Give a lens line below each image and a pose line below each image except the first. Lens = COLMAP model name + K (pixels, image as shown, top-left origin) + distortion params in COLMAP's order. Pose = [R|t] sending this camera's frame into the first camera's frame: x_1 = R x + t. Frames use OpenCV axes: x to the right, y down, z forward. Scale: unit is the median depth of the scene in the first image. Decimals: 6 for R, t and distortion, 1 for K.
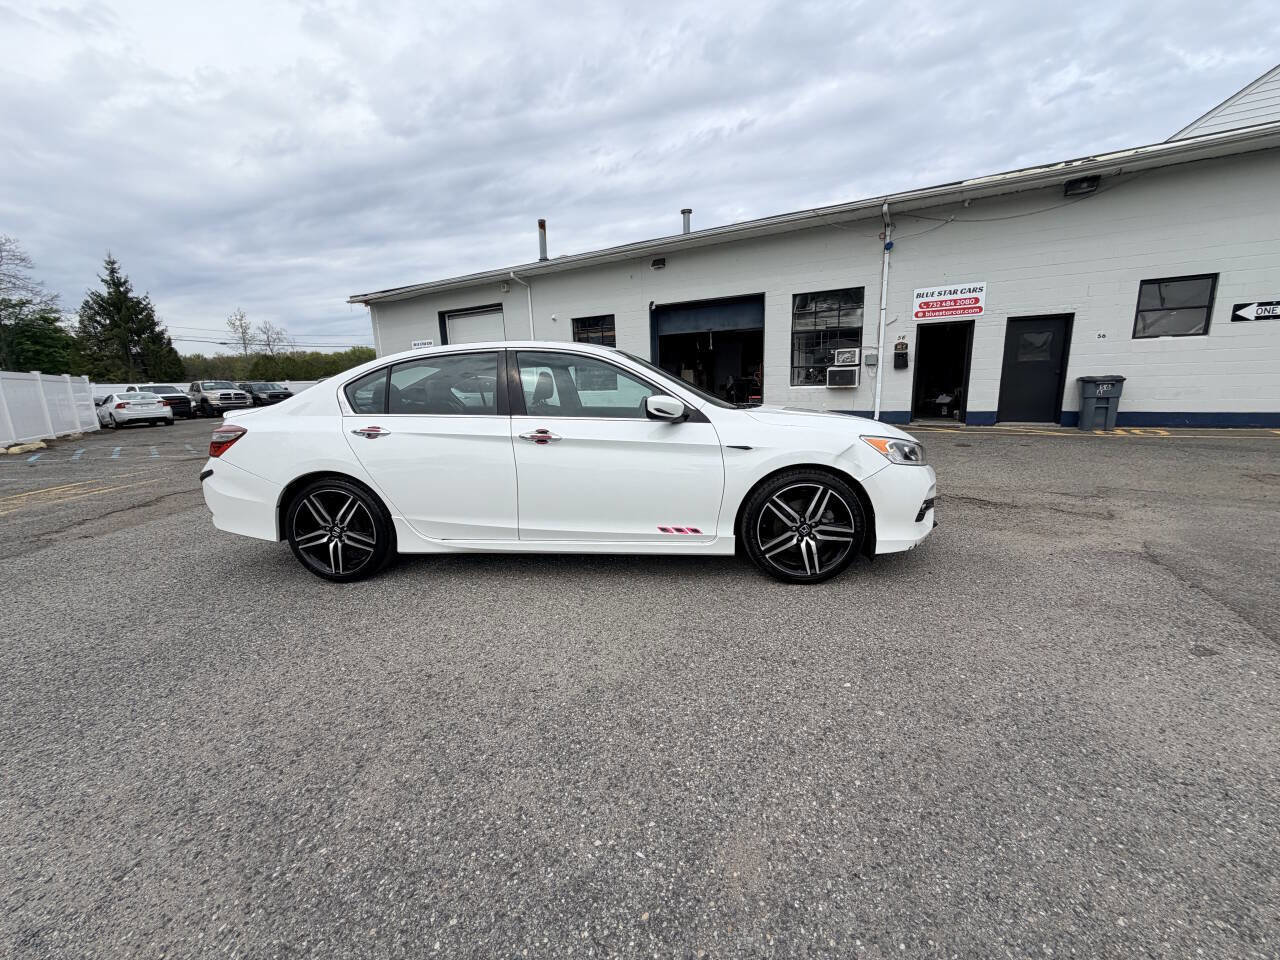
lens RADIAL K [[507.7, 0, 637.9], [0, 507.7, 483.6], [0, 0, 1]] dist [-0.000346, 0.000082]
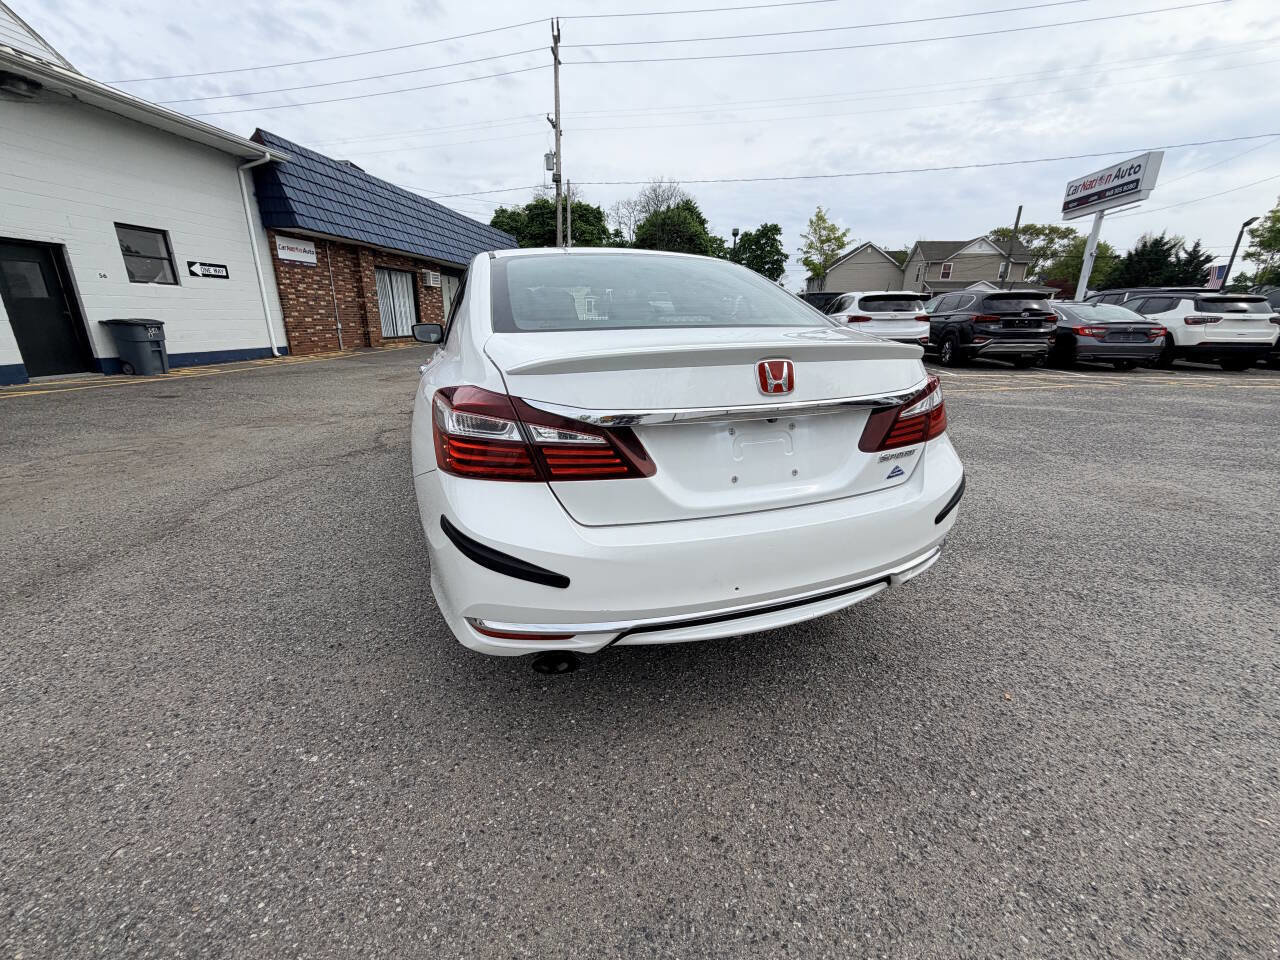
lens RADIAL K [[507.7, 0, 638.0], [0, 507.7, 480.9], [0, 0, 1]] dist [-0.000346, 0.000082]
pose [[-0.403969, -0.254982, 0.878517, -0.366858], [0.184536, 0.917908, 0.351270, -0.075064], [-0.895966, 0.304021, -0.323753, 0.455399]]
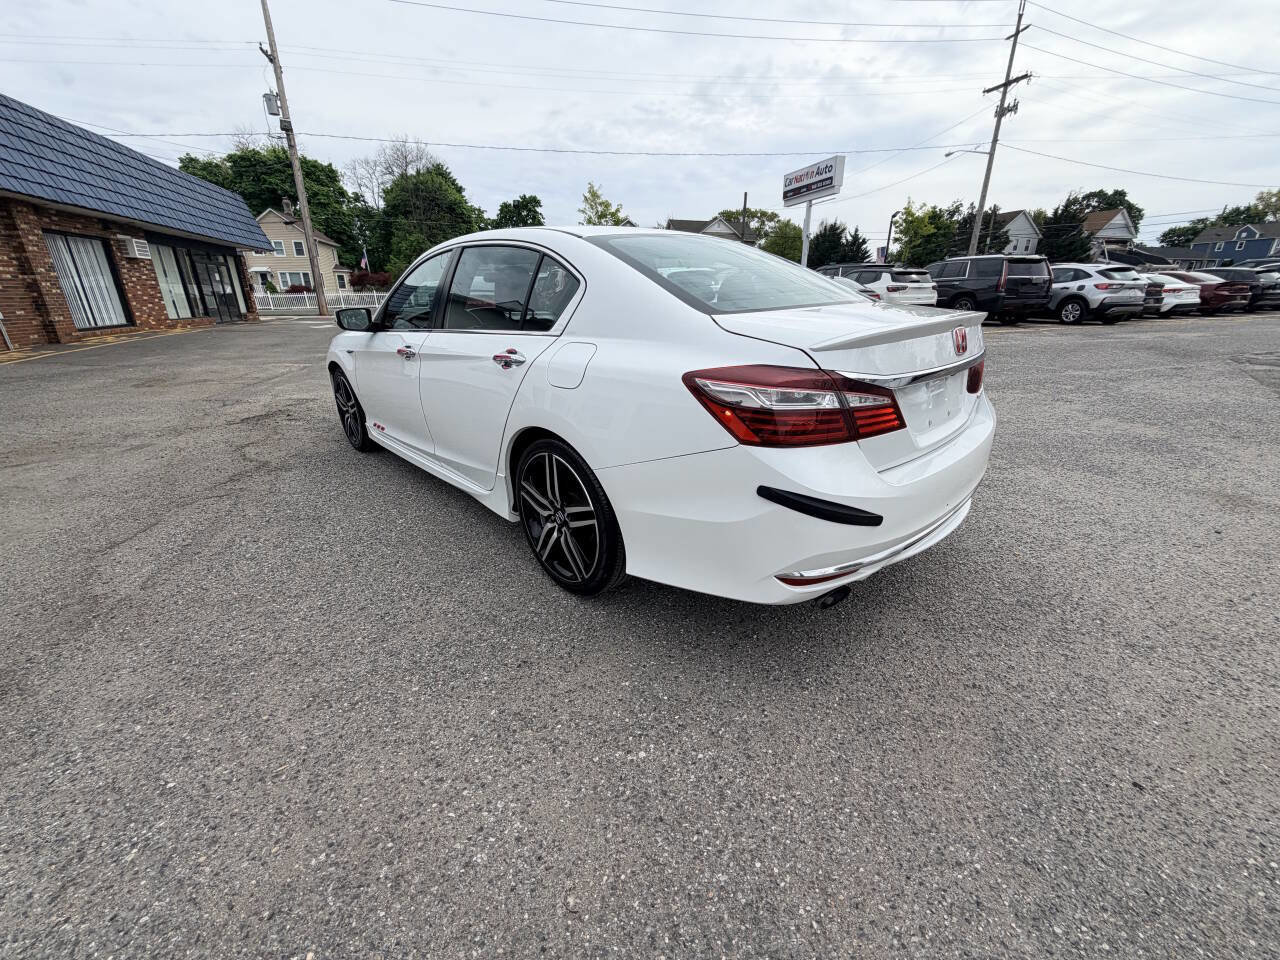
lens RADIAL K [[507.7, 0, 639.0], [0, 507.7, 480.7], [0, 0, 1]] dist [-0.000346, 0.000082]
pose [[-0.747912, -0.196694, 0.633987, -0.303422], [0.161983, 0.872136, 0.461671, -0.100528], [-0.643731, 0.447984, -0.620420, 0.561036]]
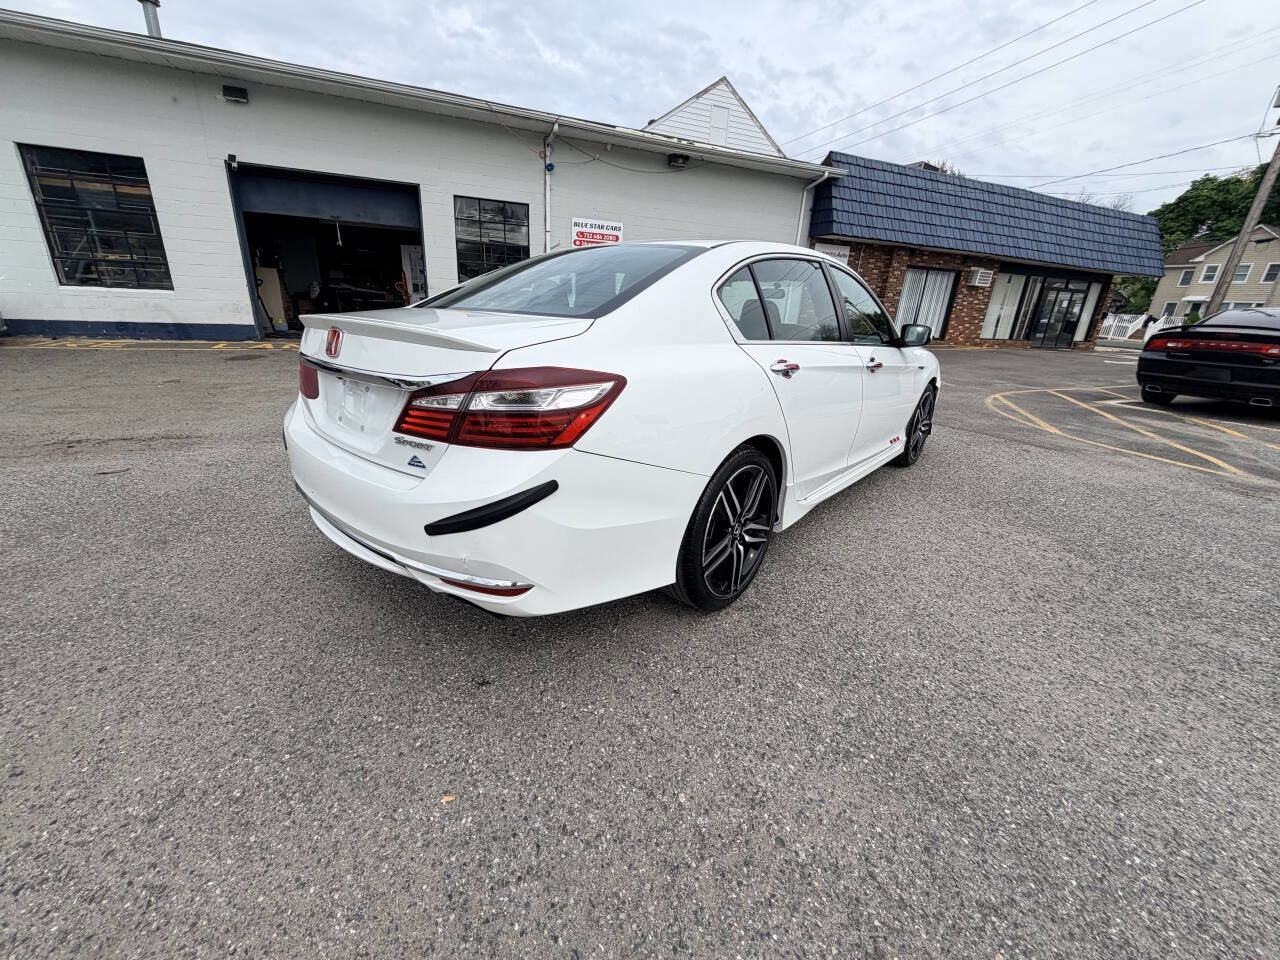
lens RADIAL K [[507.7, 0, 639.9], [0, 507.7, 481.1], [0, 0, 1]] dist [-0.000346, 0.000082]
pose [[0.581730, -0.217348, 0.783805, -0.343984], [0.098594, 0.975374, 0.197295, -0.030730], [-0.807384, -0.037493, 0.588833, 0.216996]]
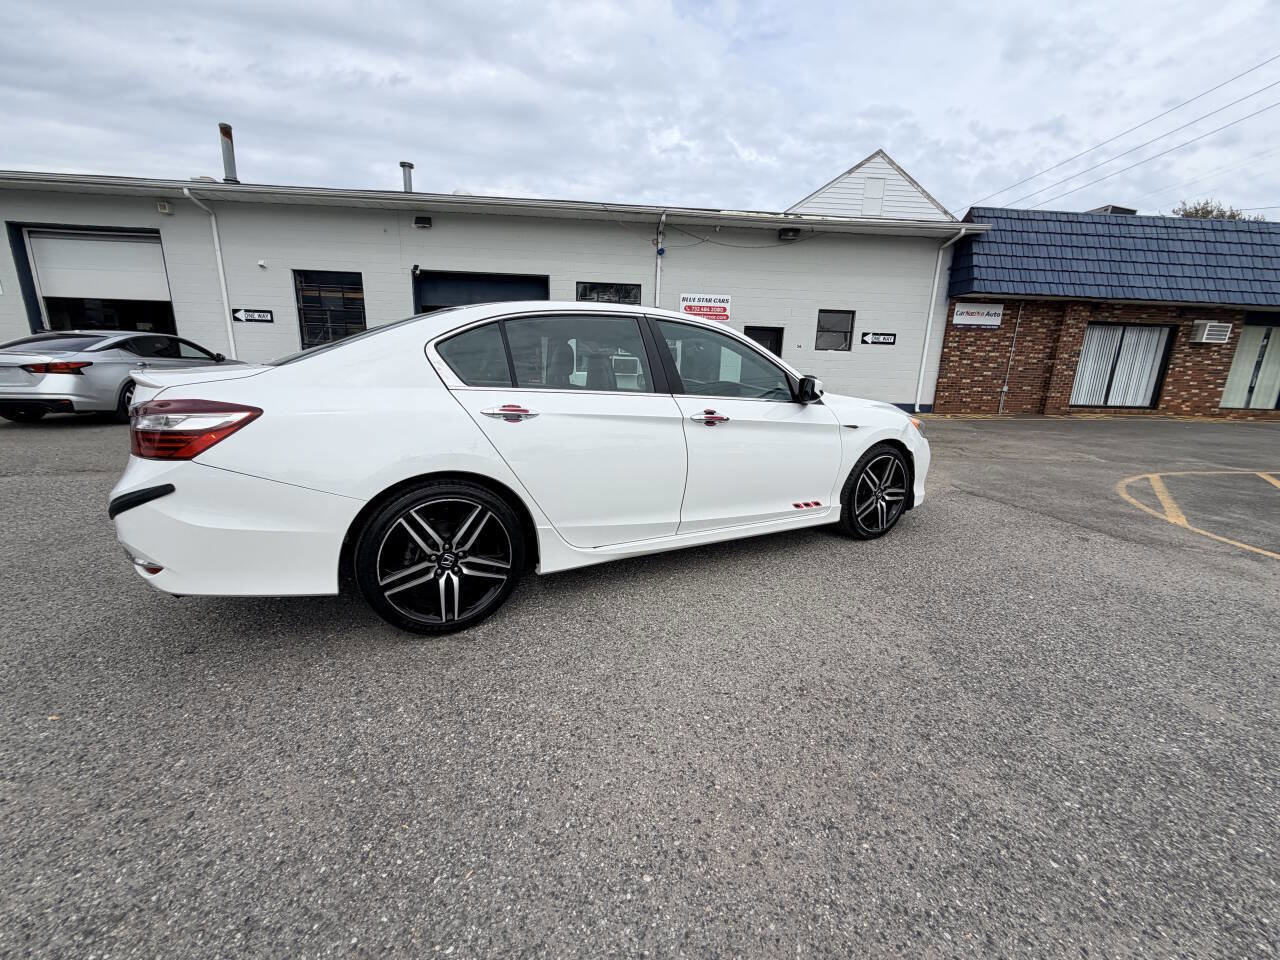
lens RADIAL K [[507.7, 0, 638.8], [0, 507.7, 481.1], [0, 0, 1]] dist [-0.000346, 0.000082]
pose [[0.820664, -0.073434, 0.566673, -0.227436], [0.059526, 0.997299, 0.043032, -0.007104], [-0.568302, -0.001583, 0.822819, 0.089636]]
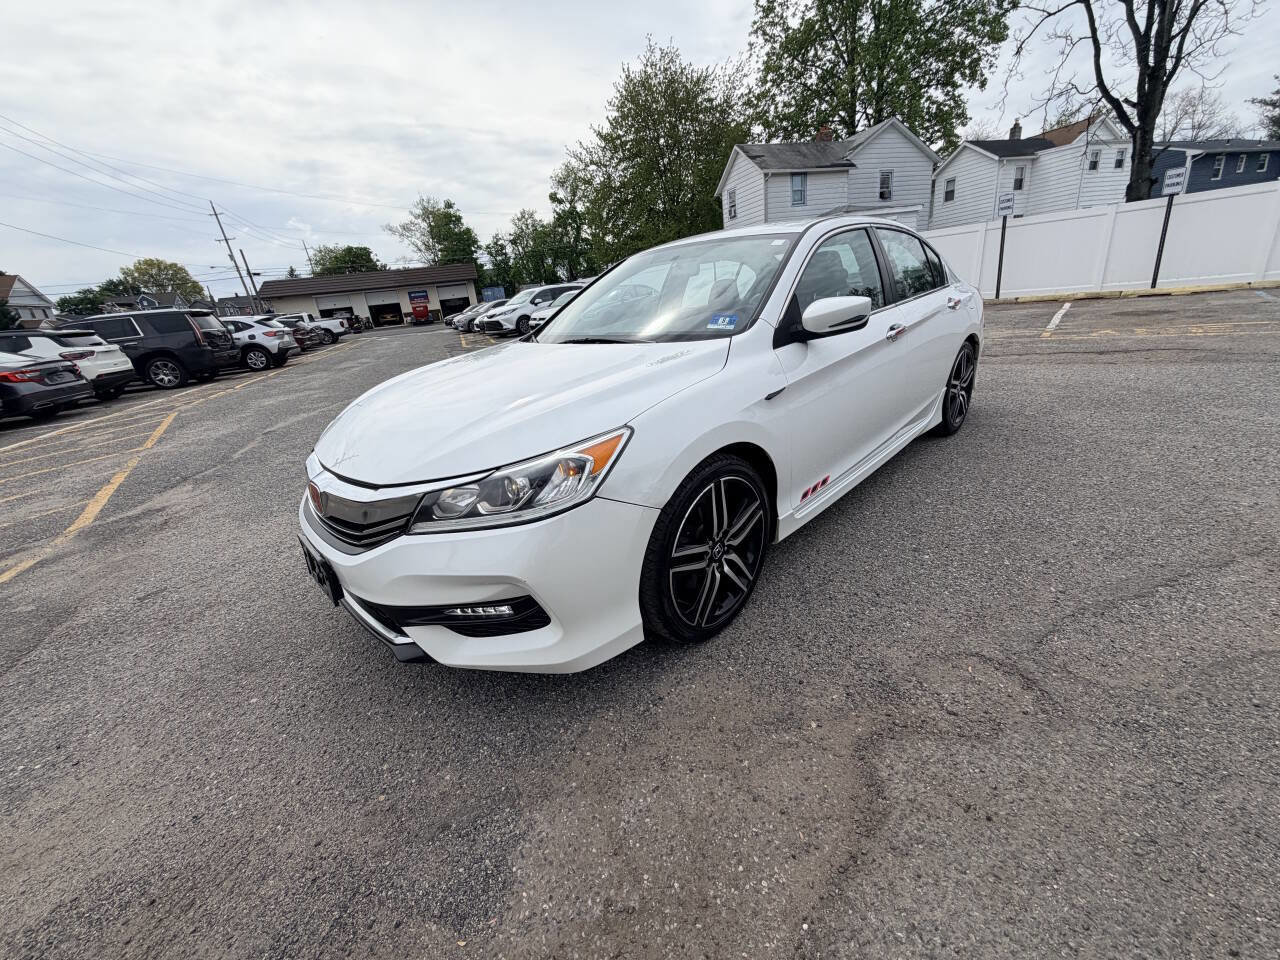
lens RADIAL K [[507.7, 0, 638.8], [0, 507.7, 481.3], [0, 0, 1]] dist [-0.000346, 0.000082]
pose [[-0.631485, 0.355667, -0.689005, 0.229419], [-0.032448, 0.875694, 0.481775, -0.106555], [0.774709, 0.326590, -0.541447, 0.505118]]
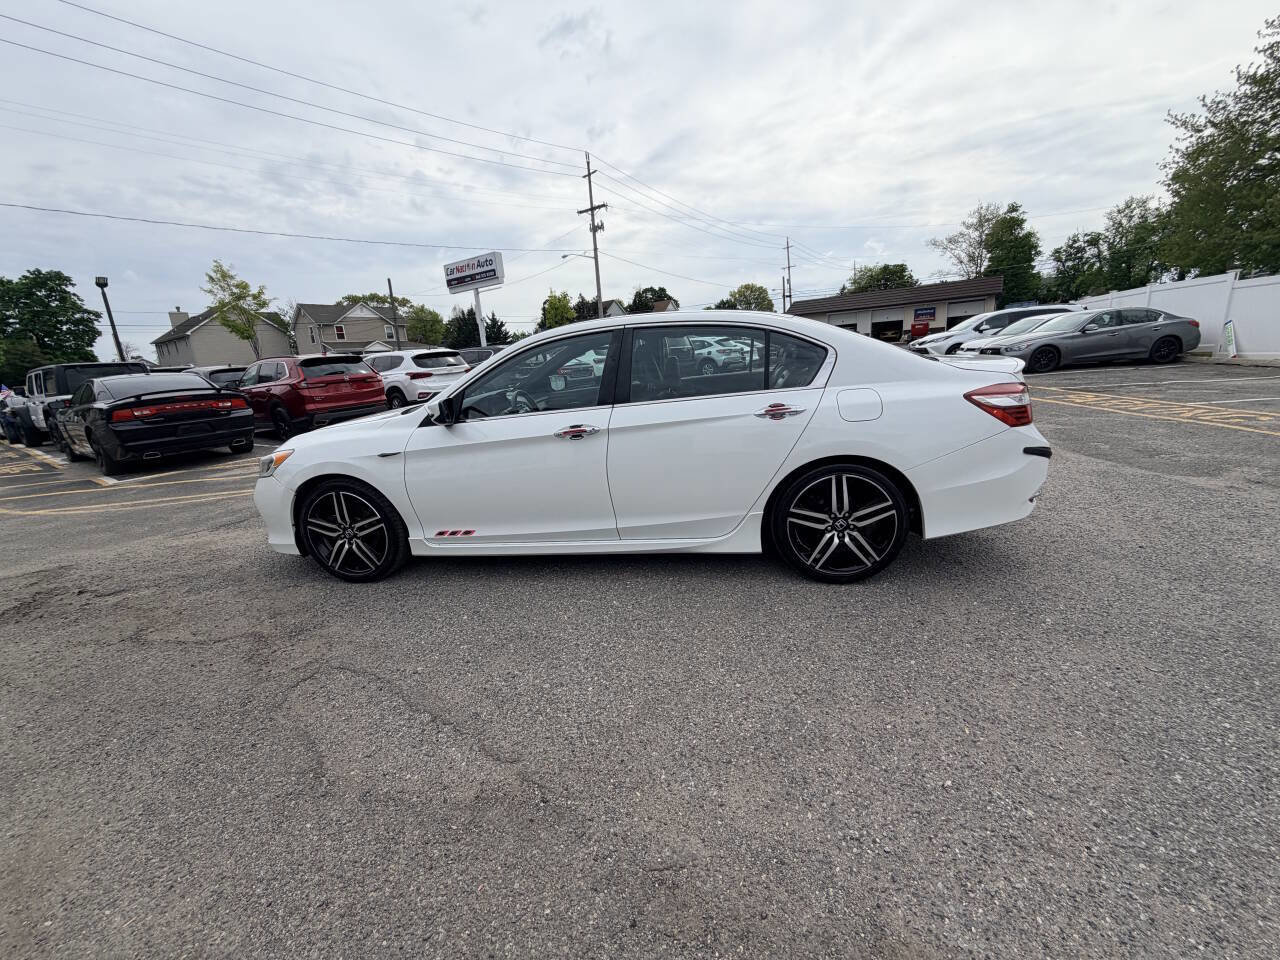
lens RADIAL K [[507.7, 0, 637.6], [0, 507.7, 481.2], [0, 0, 1]] dist [-0.000346, 0.000082]
pose [[-0.992616, 0.081897, 0.089482, -0.087305], [0.112325, 0.899073, 0.423144, -0.138778], [-0.045797, 0.430070, -0.901633, 0.684919]]
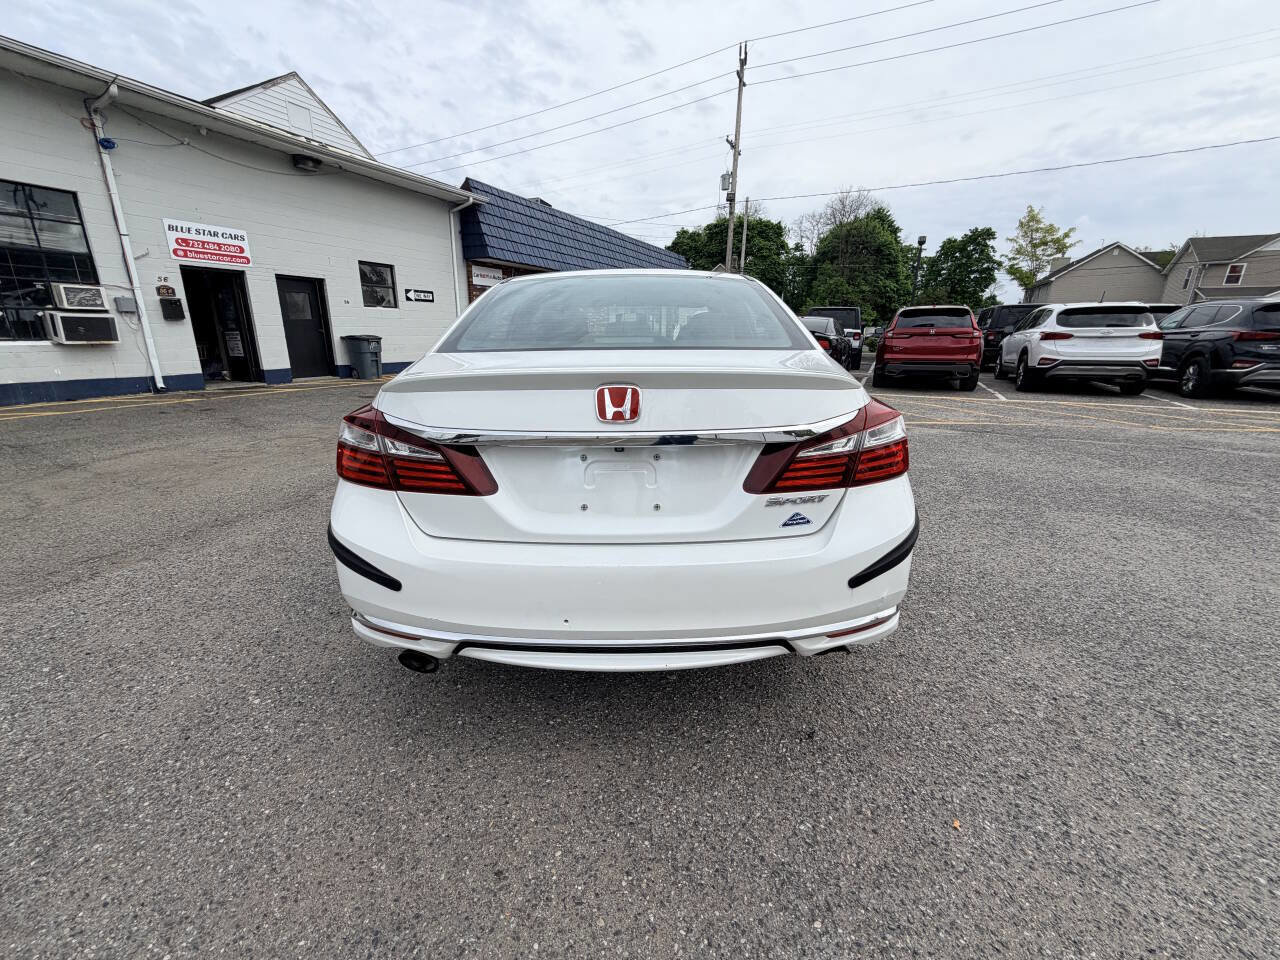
lens RADIAL K [[507.7, 0, 638.4], [0, 507.7, 480.6], [0, 0, 1]] dist [-0.000346, 0.000082]
pose [[-0.088886, -0.251993, 0.963638, -0.382007], [0.191570, 0.945080, 0.264811, -0.062435], [-0.977446, 0.208143, -0.035730, 0.383934]]
